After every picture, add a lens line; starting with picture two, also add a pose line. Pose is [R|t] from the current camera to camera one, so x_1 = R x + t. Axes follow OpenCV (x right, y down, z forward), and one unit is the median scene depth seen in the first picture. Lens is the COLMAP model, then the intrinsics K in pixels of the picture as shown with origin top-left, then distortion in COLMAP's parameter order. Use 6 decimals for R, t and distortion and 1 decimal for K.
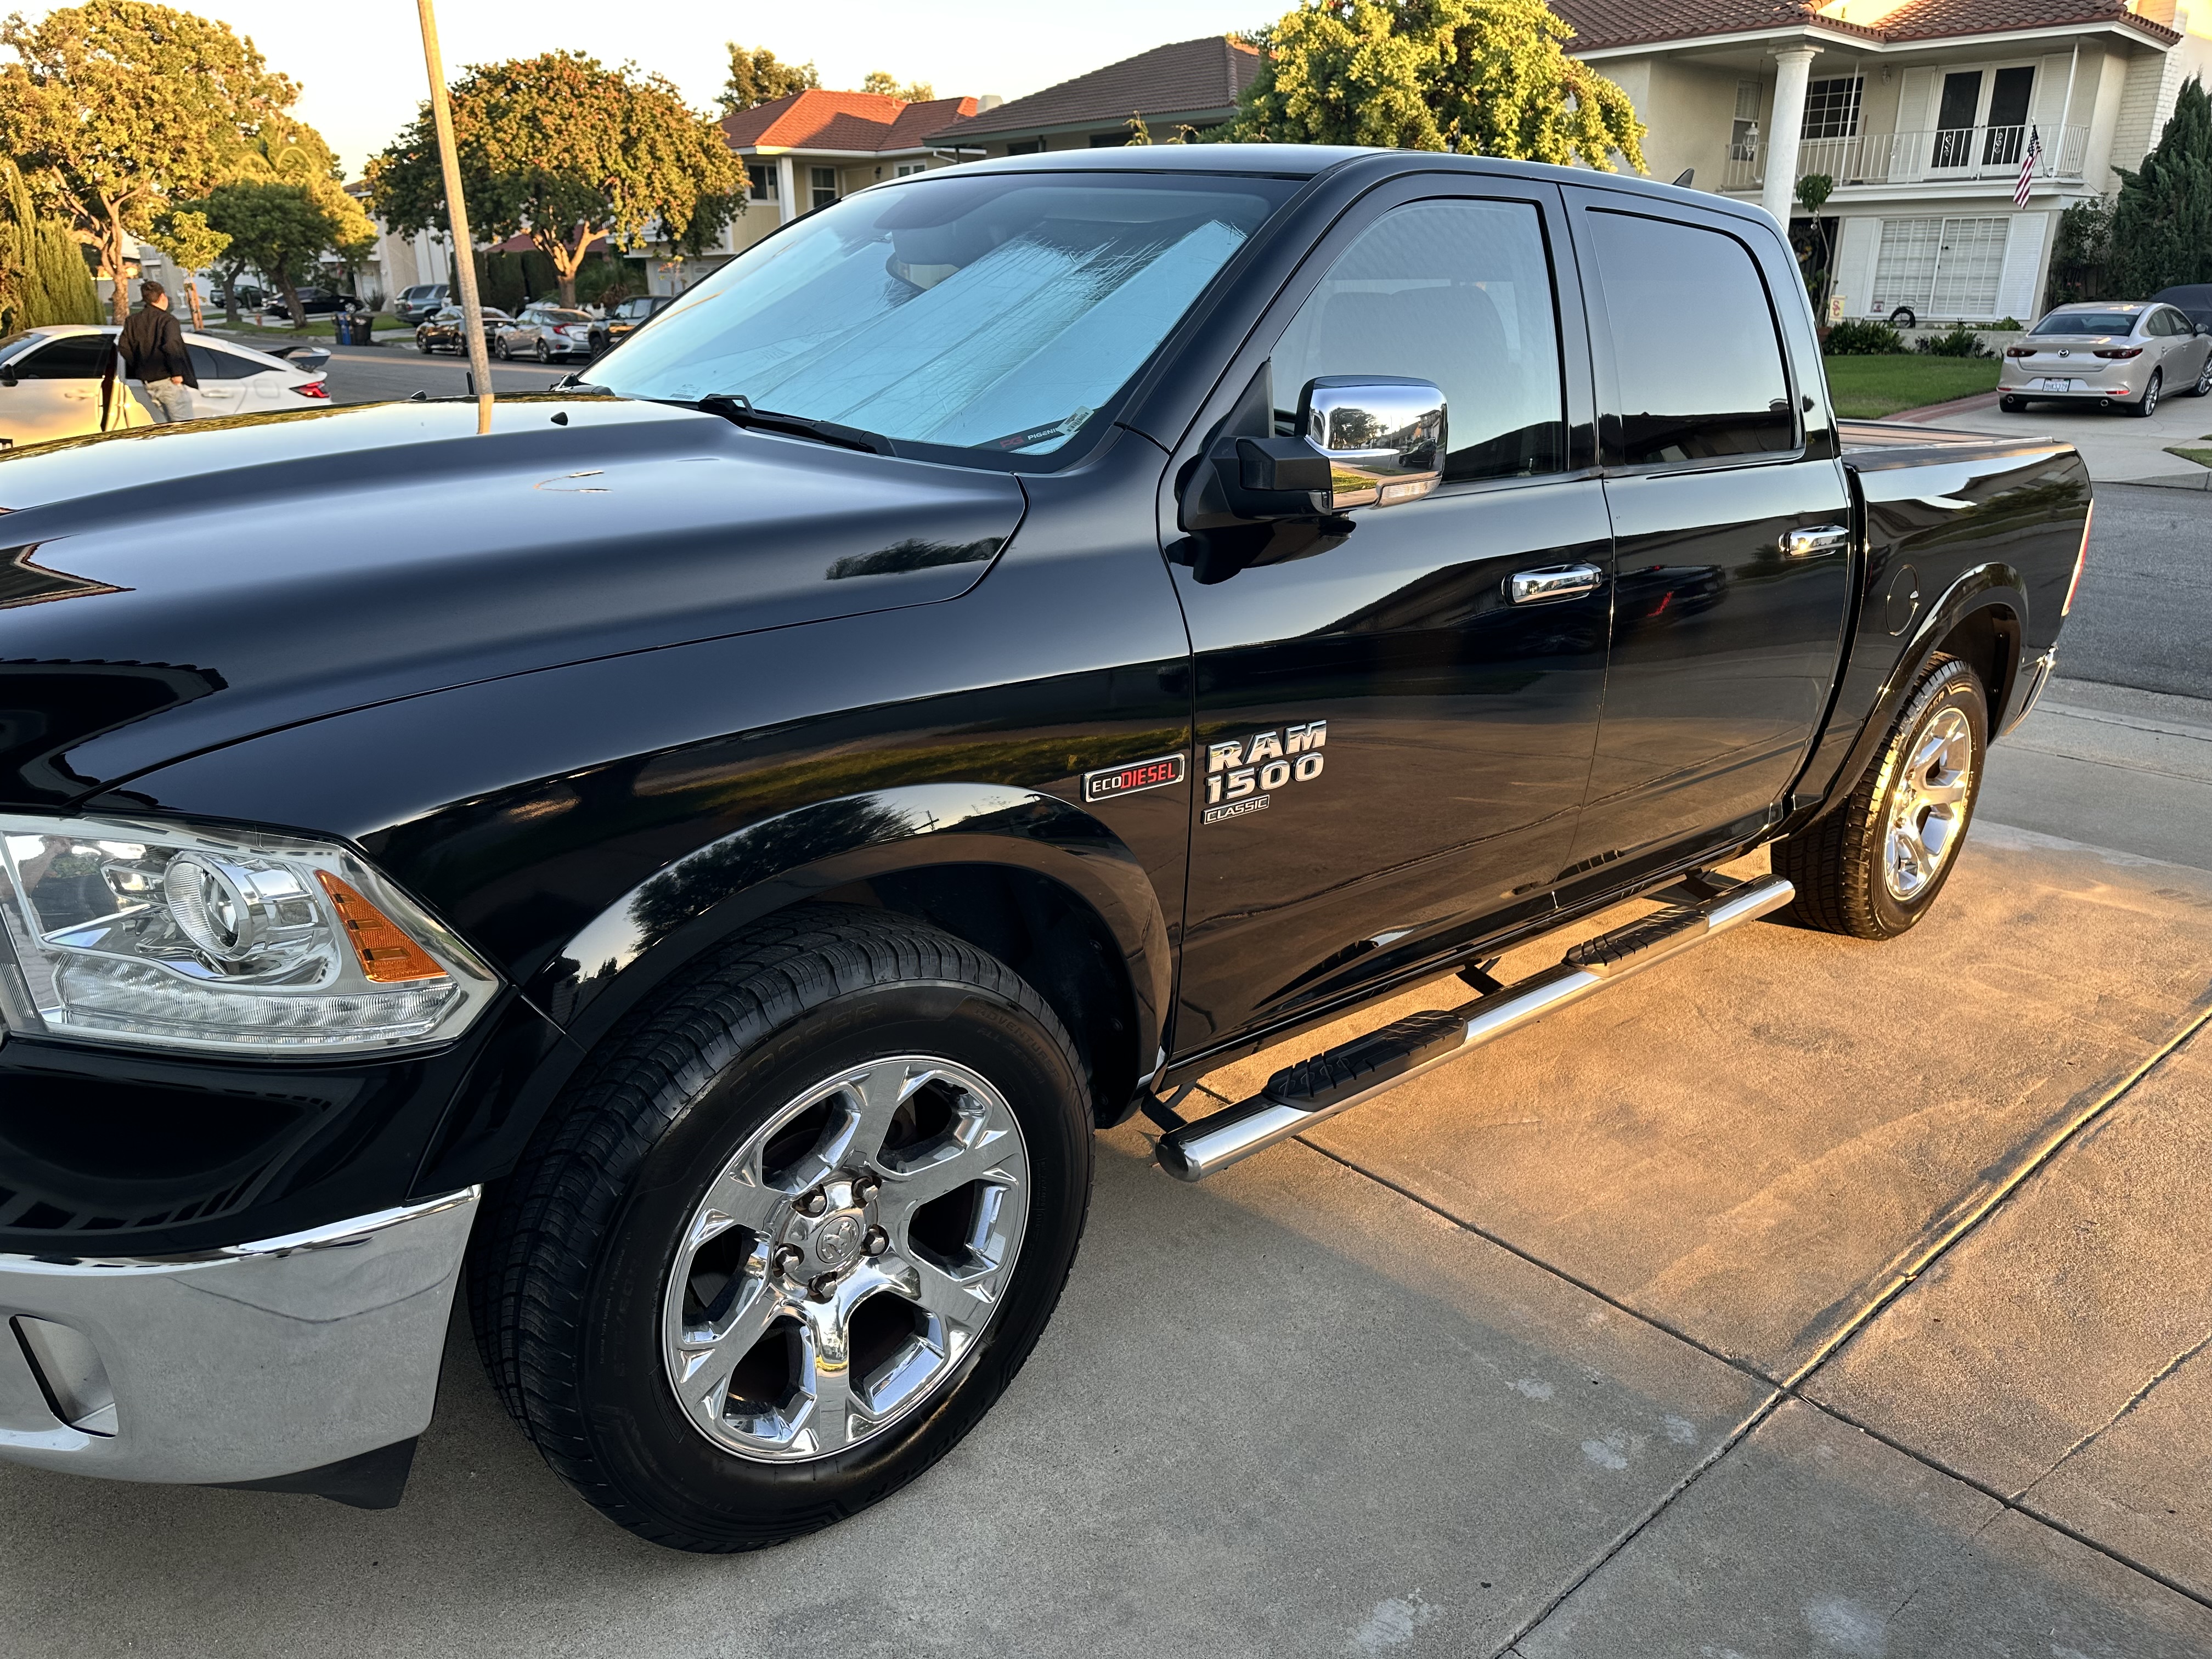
lens RADIAL K [[1561.6, 0, 1107.0], [0, 1561.6, 821.1], [0, 0, 1]] dist [0.020965, -0.032538]
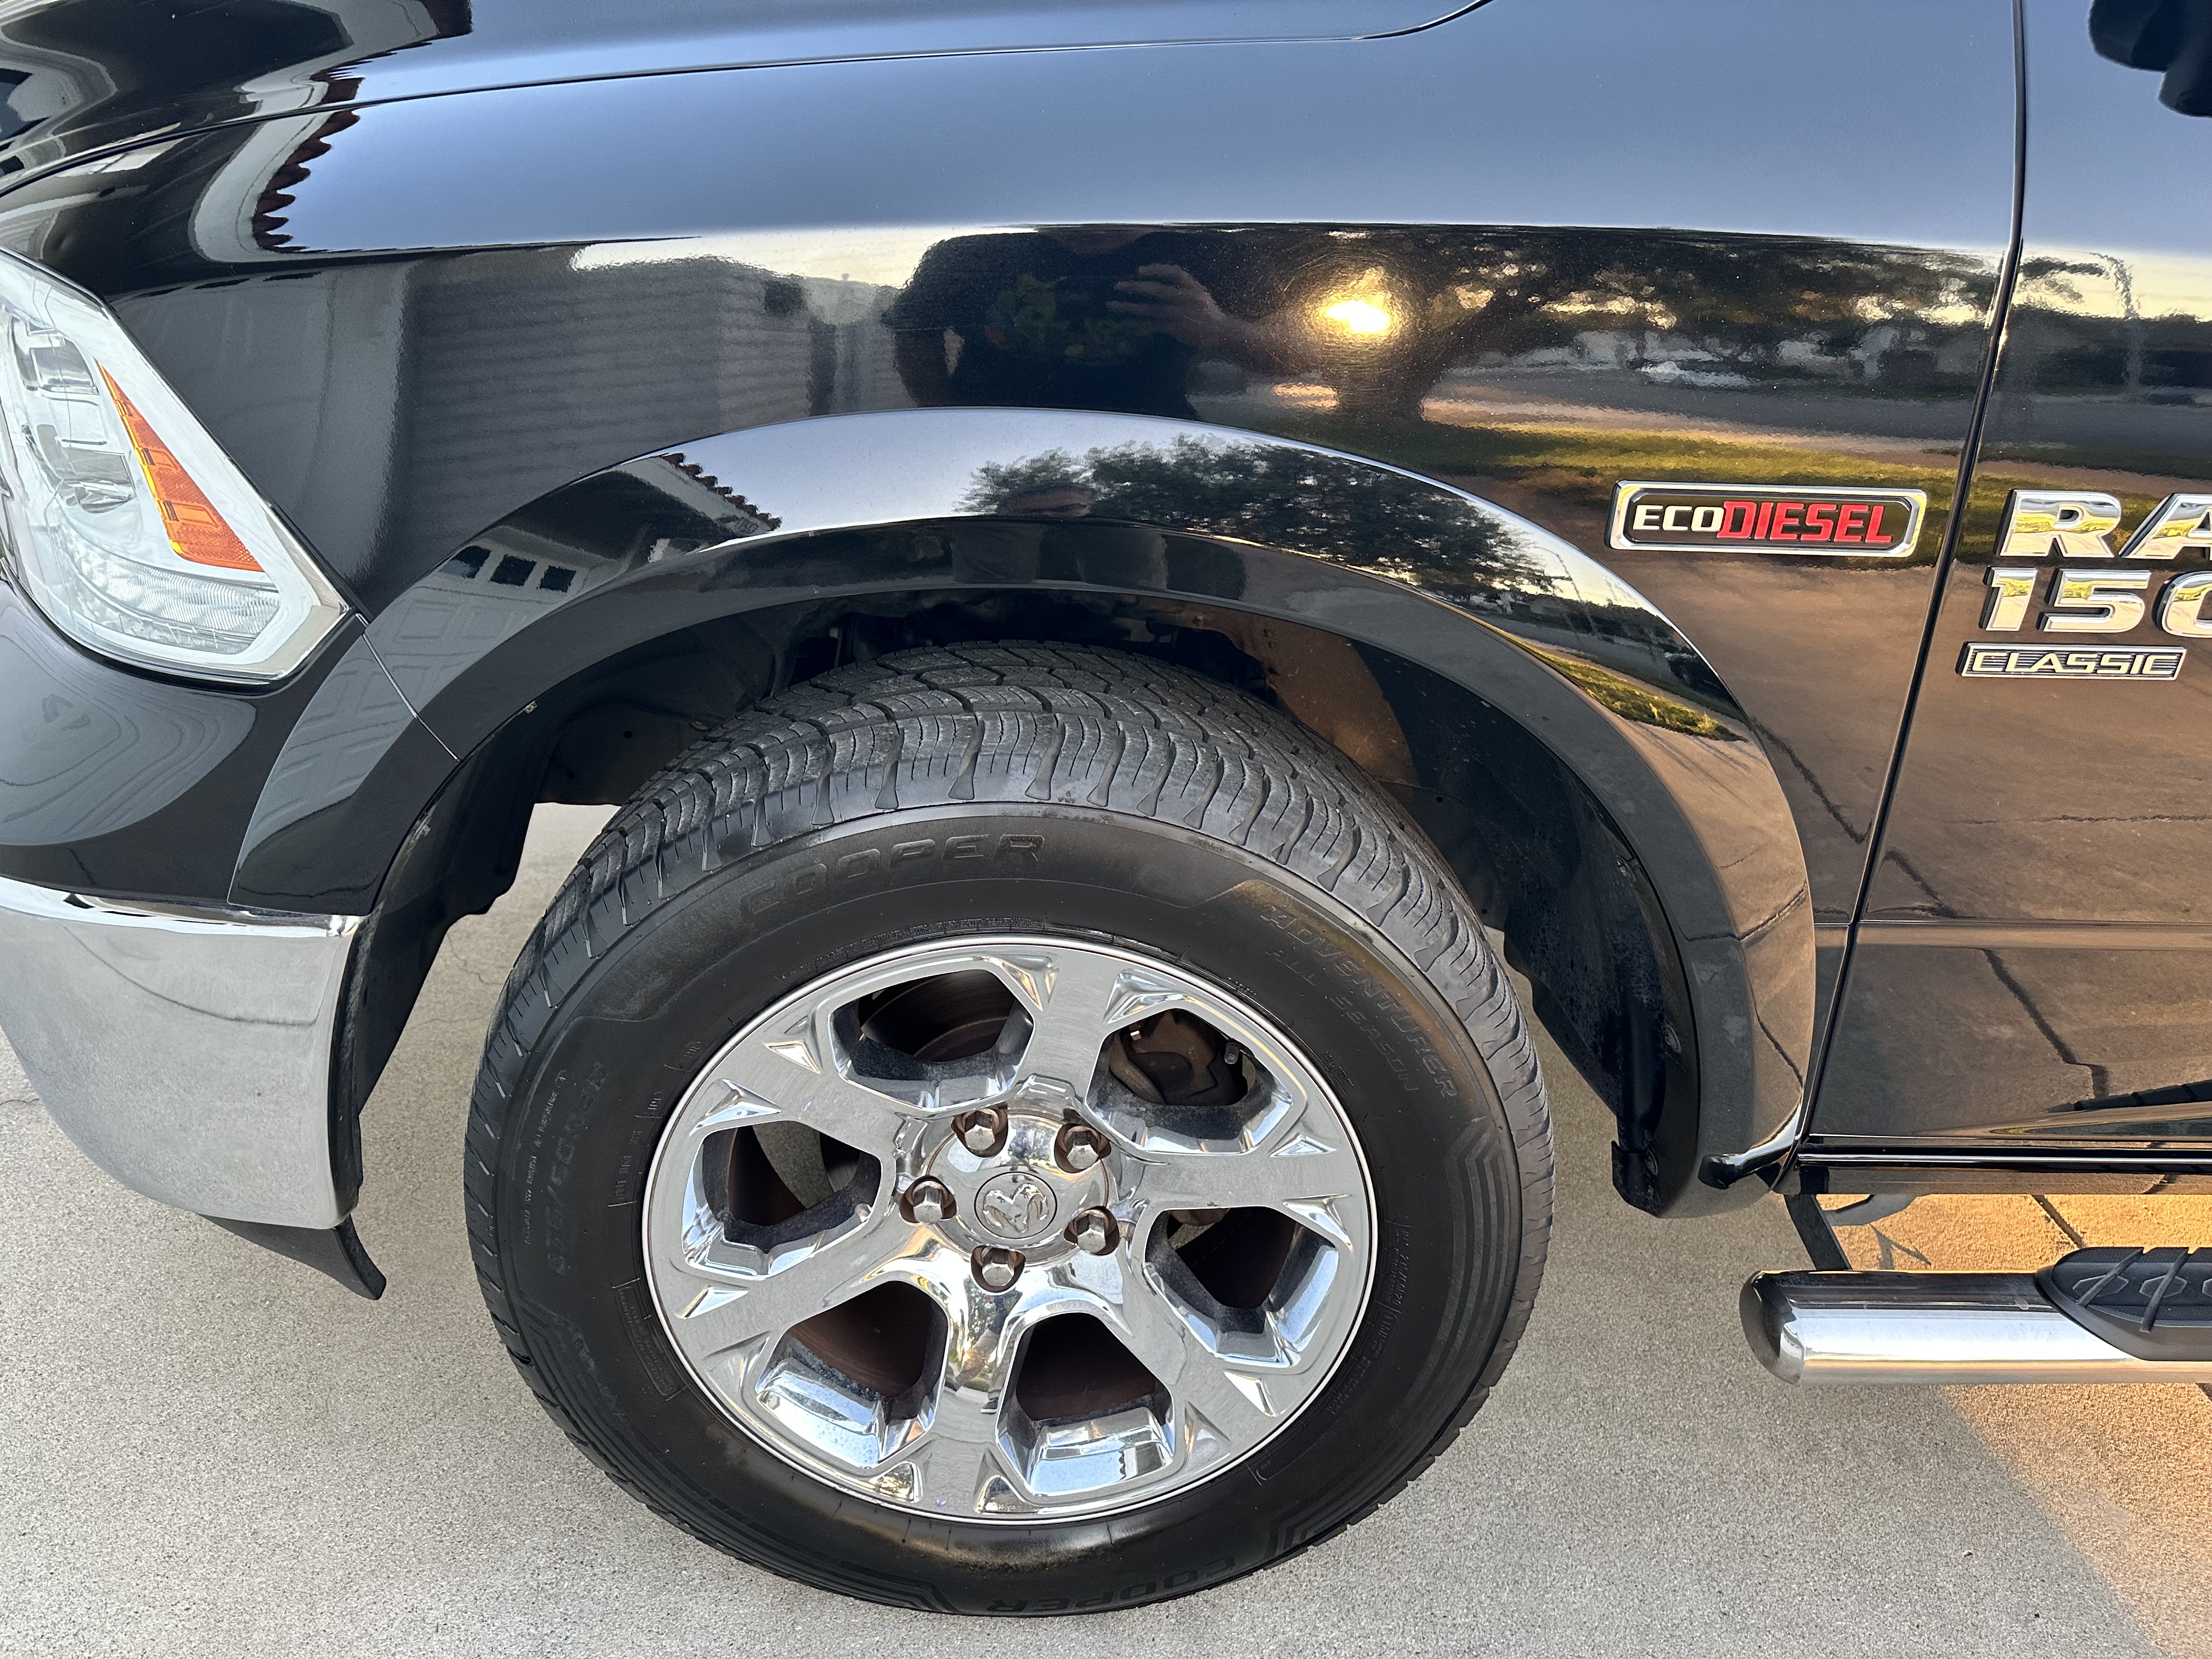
lens RADIAL K [[1561.6, 0, 1116.3], [0, 1561.6, 841.3], [0, 0, 1]] dist [0.020965, -0.032538]
pose [[0.753880, 0.290224, -0.589436, 0.148843], [-0.207376, 0.956396, 0.205675, 0.004782], [0.623426, -0.032819, 0.781193, 0.502398]]
